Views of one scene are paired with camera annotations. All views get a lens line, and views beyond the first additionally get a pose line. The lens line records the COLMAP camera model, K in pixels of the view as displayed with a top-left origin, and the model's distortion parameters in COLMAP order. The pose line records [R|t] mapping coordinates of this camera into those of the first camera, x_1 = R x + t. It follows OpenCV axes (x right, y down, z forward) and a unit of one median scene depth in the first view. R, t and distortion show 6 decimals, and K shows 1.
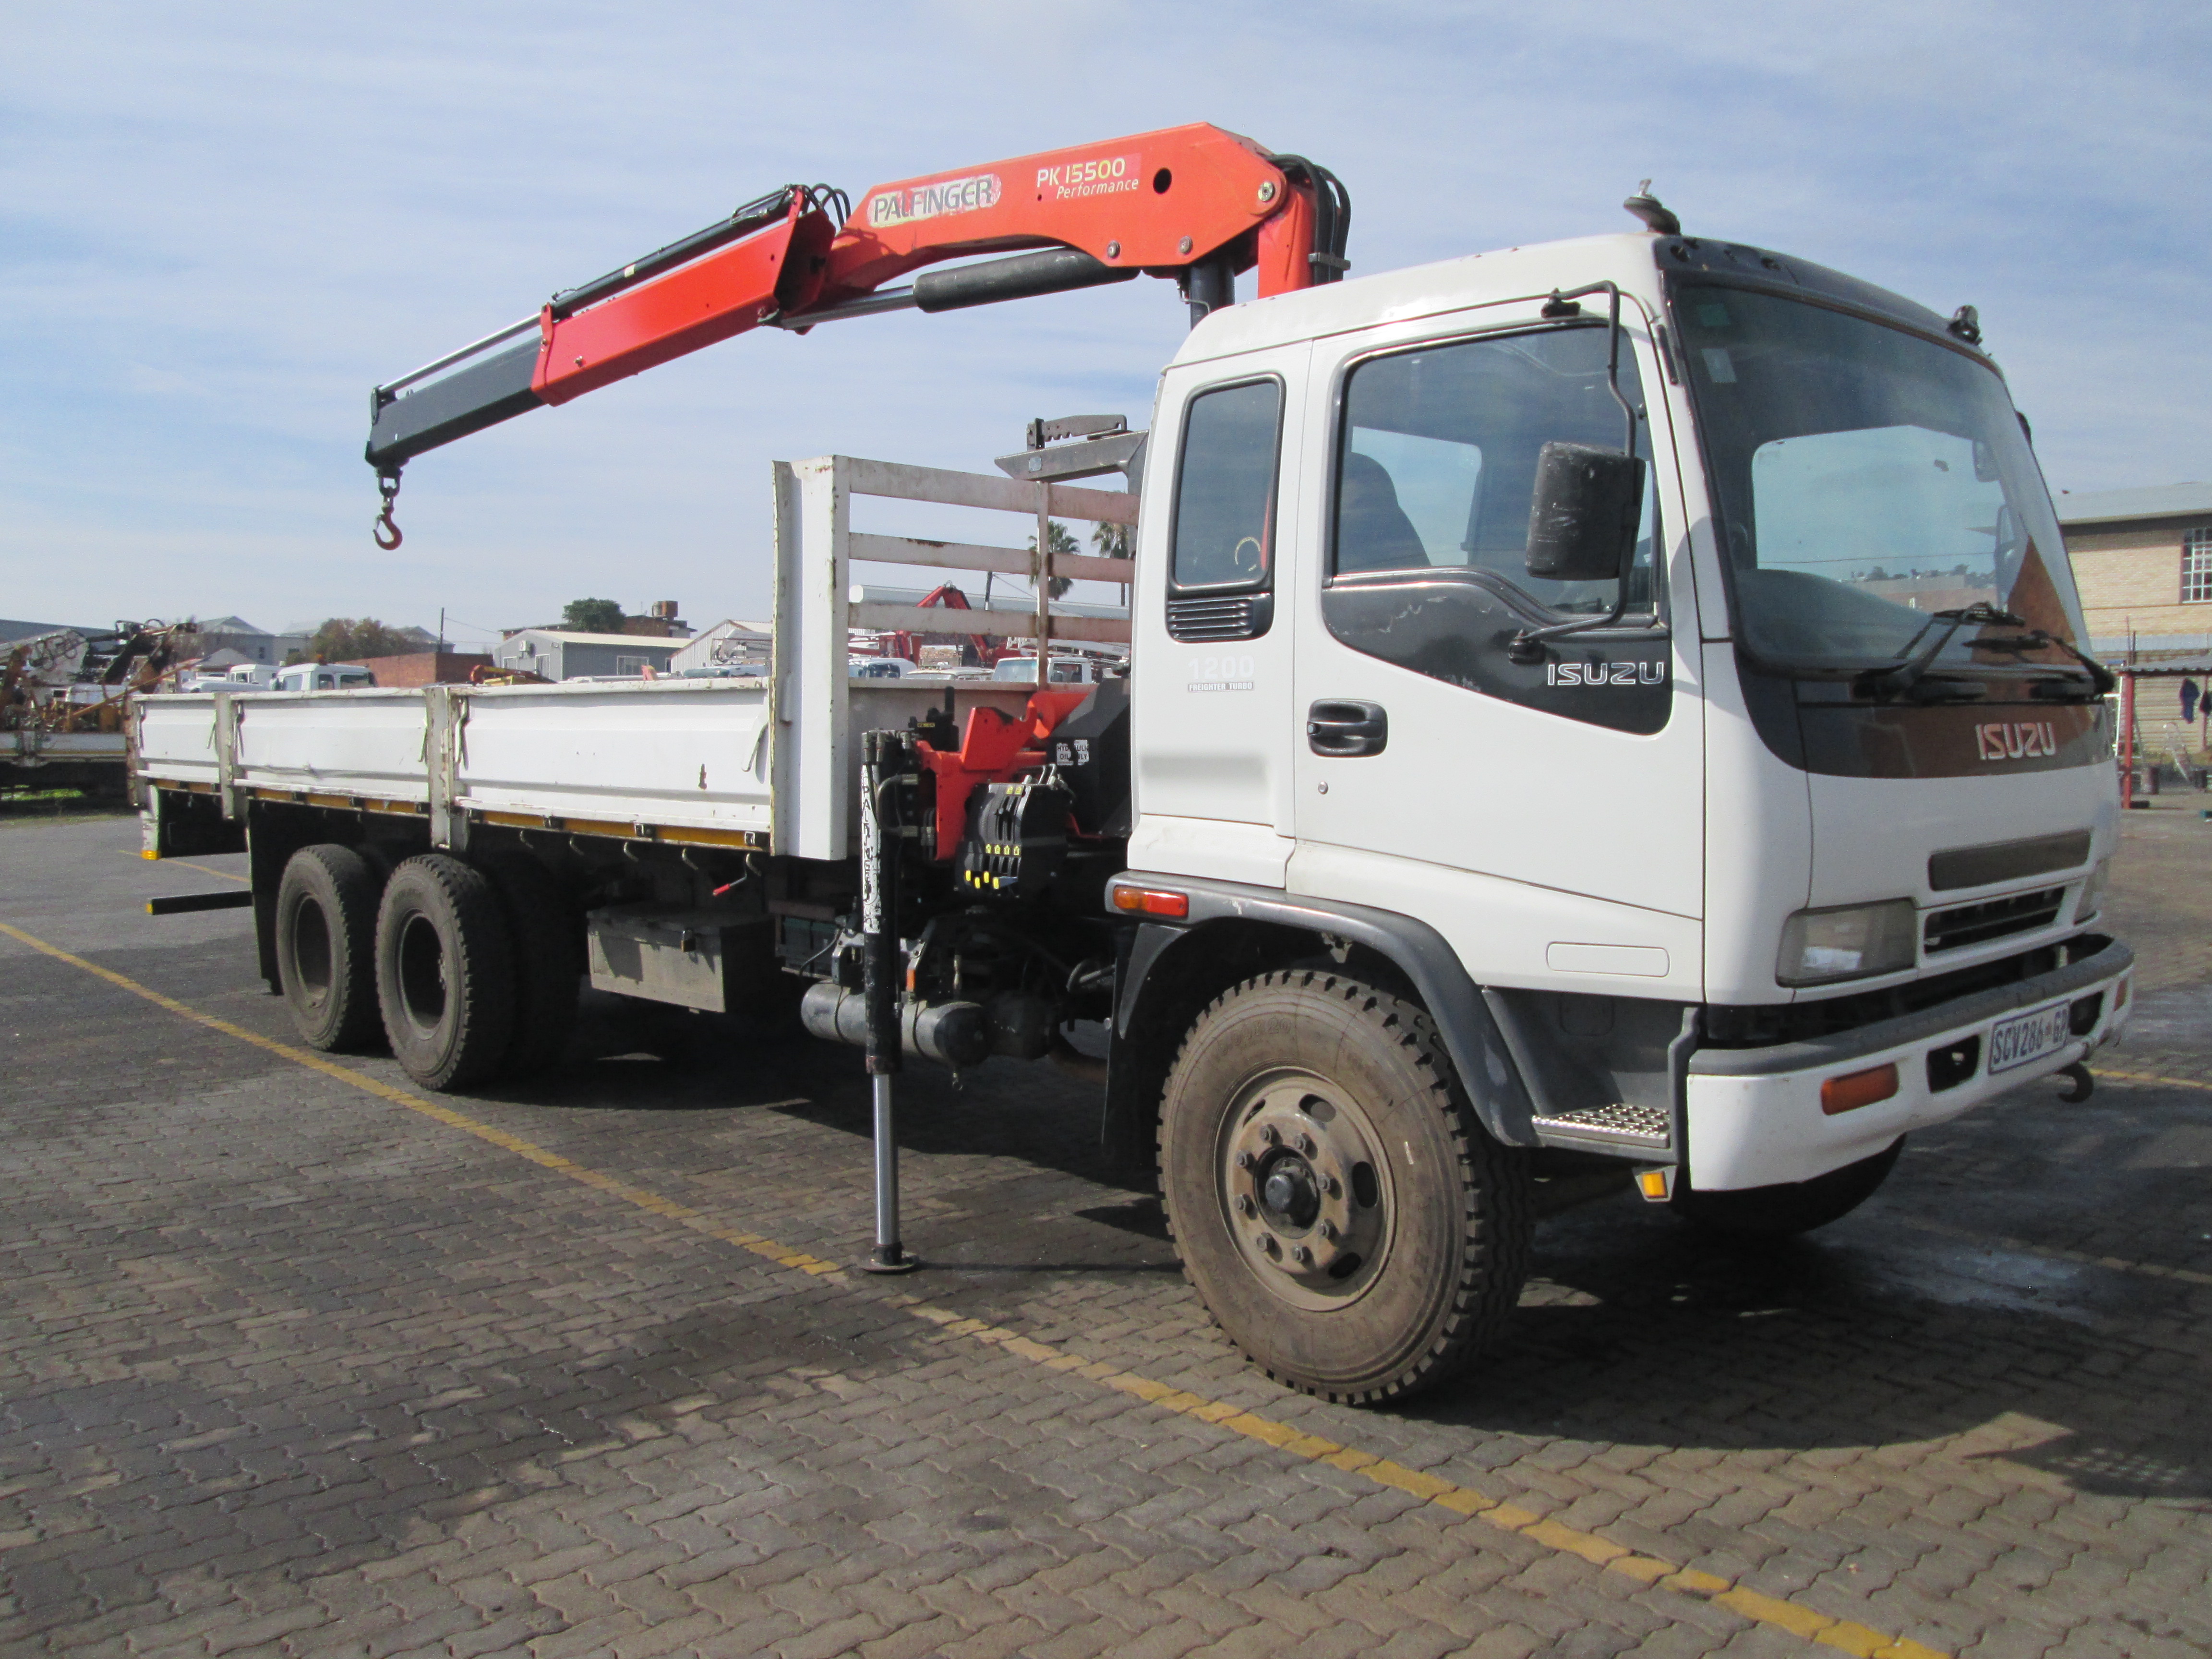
lens RADIAL K [[1805.8, 0, 1111.6], [0, 1805.8, 792.9], [0, 0, 1]] dist [-0.040360, 0.011370]
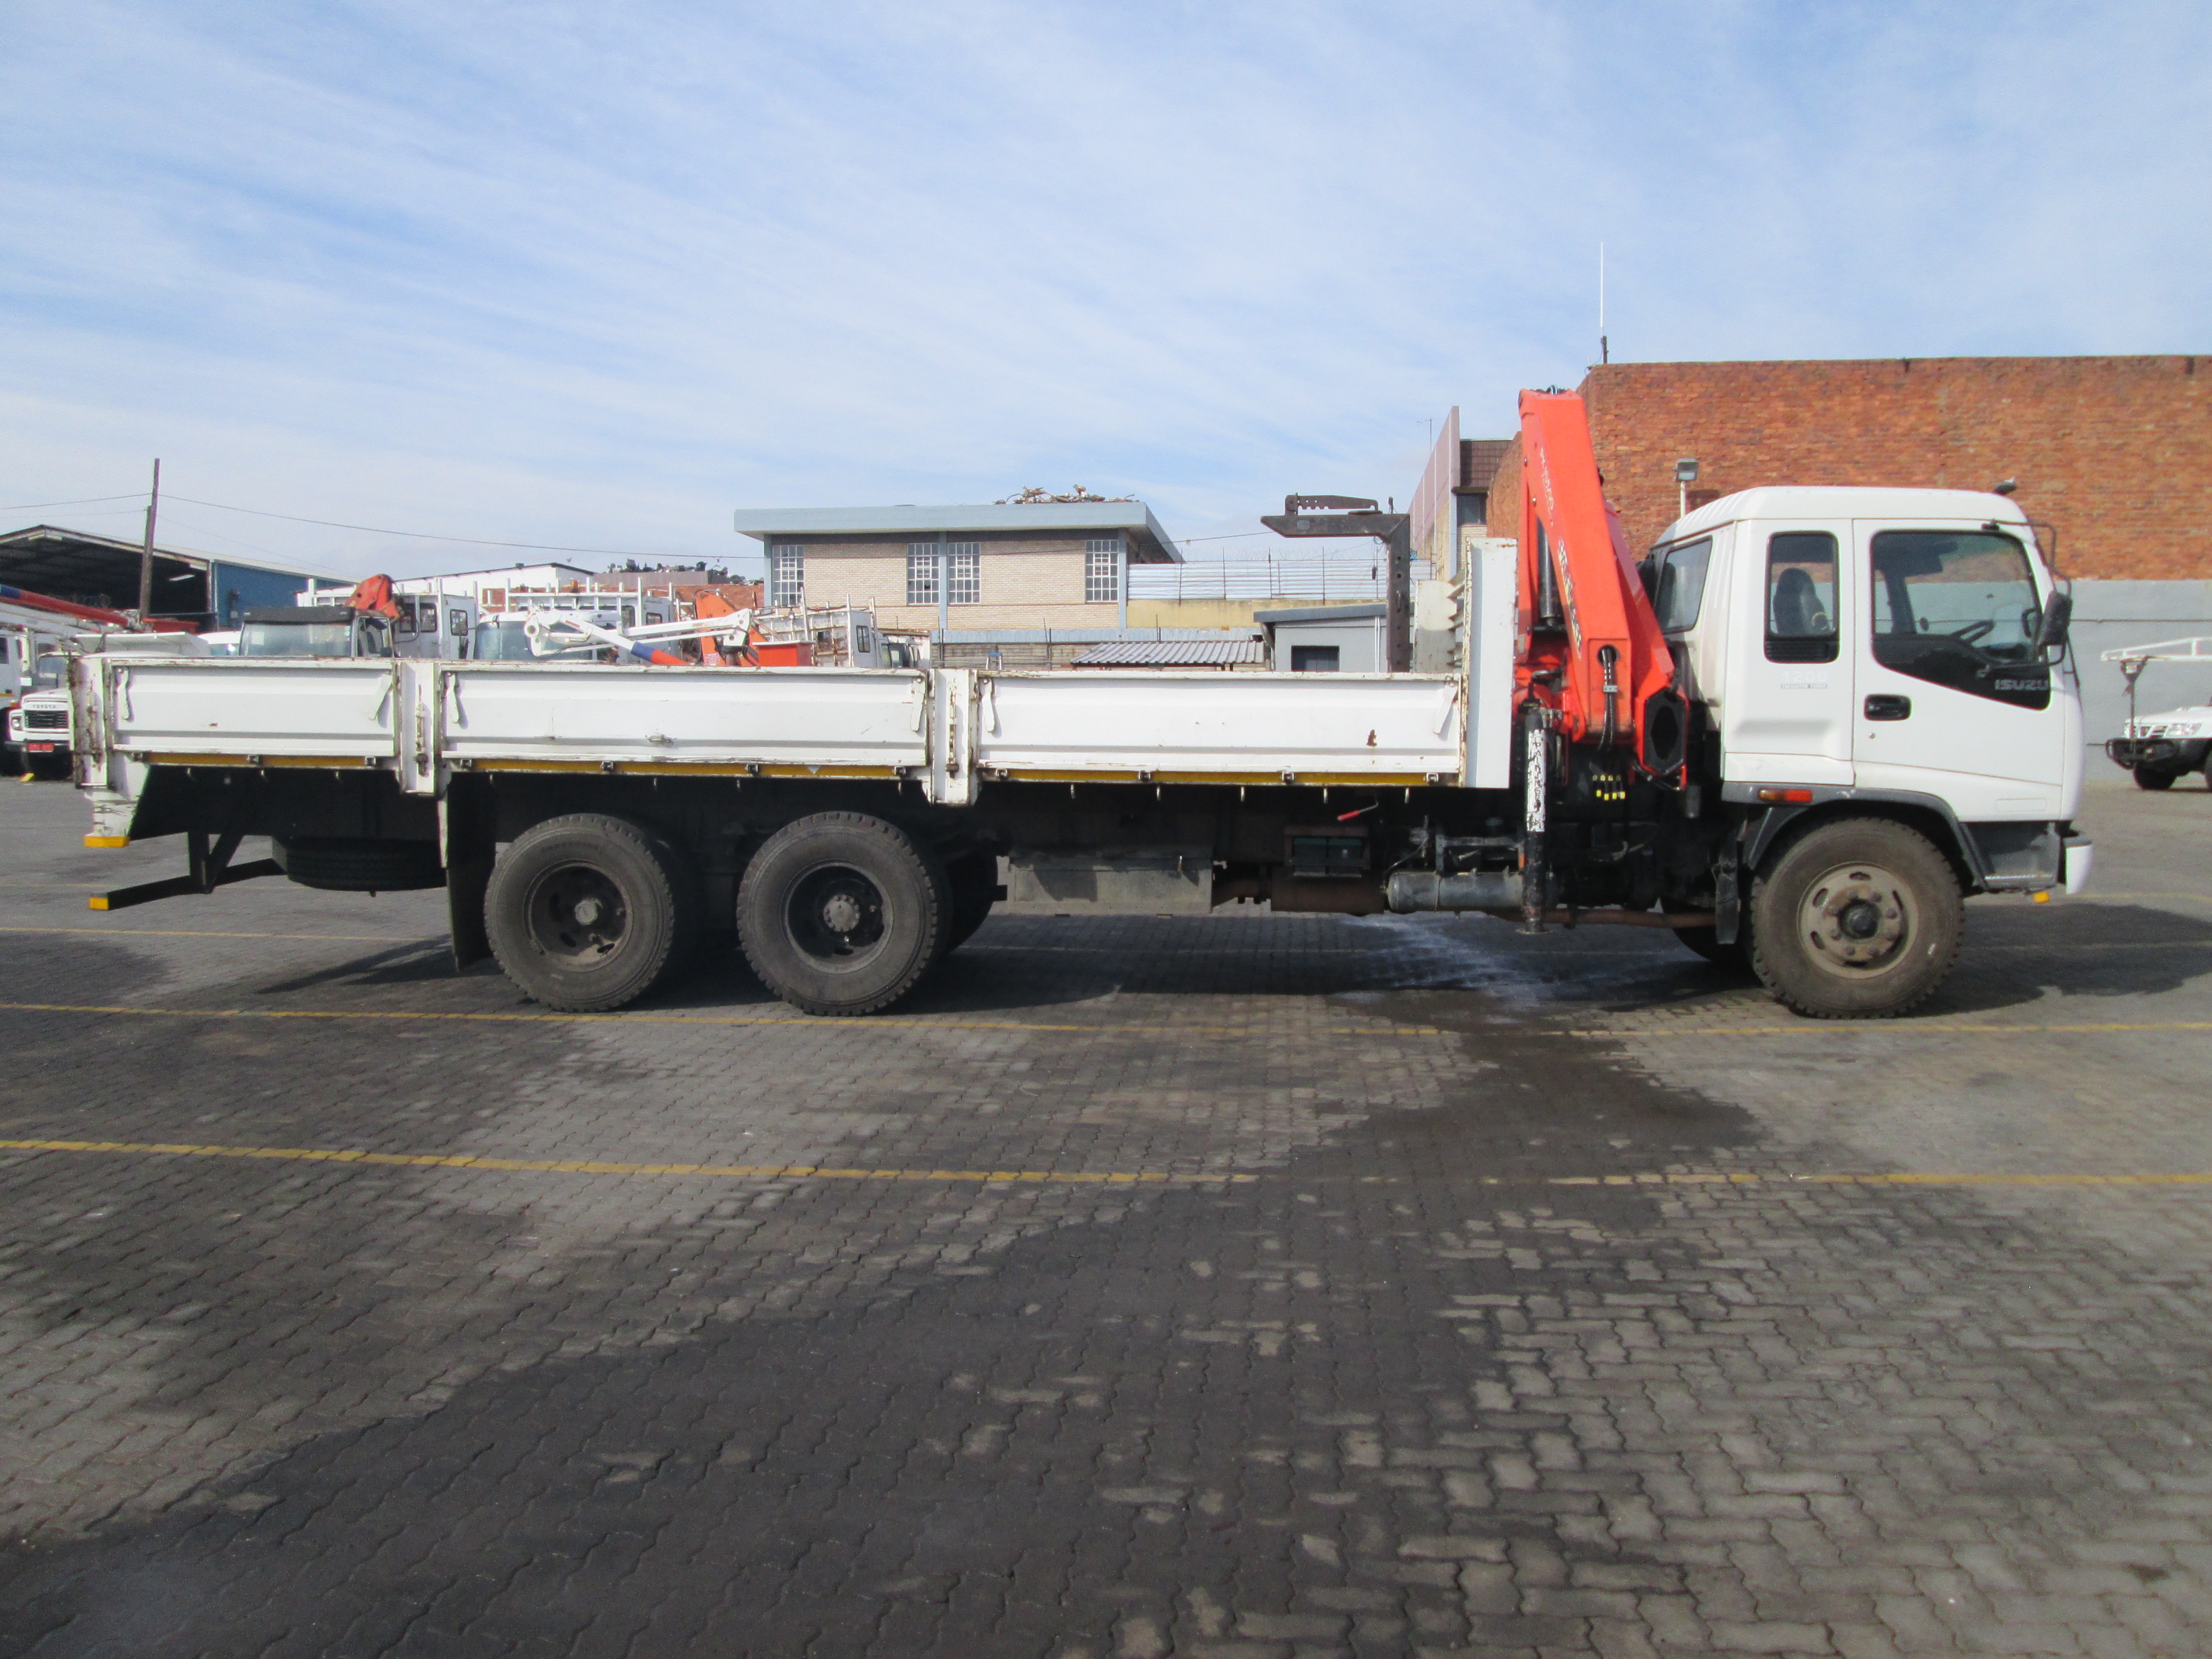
lens RADIAL K [[1802.7, 0, 1125.7], [0, 1802.7, 786.1], [0, 0, 1]] dist [-0.038288, -0.007843]
pose [[0.749451, -0.027559, 0.661486, -1.508987], [0.023790, 0.999609, 0.014692, 0.003763], [-0.661632, 0.004726, 0.749813, 0.009189]]
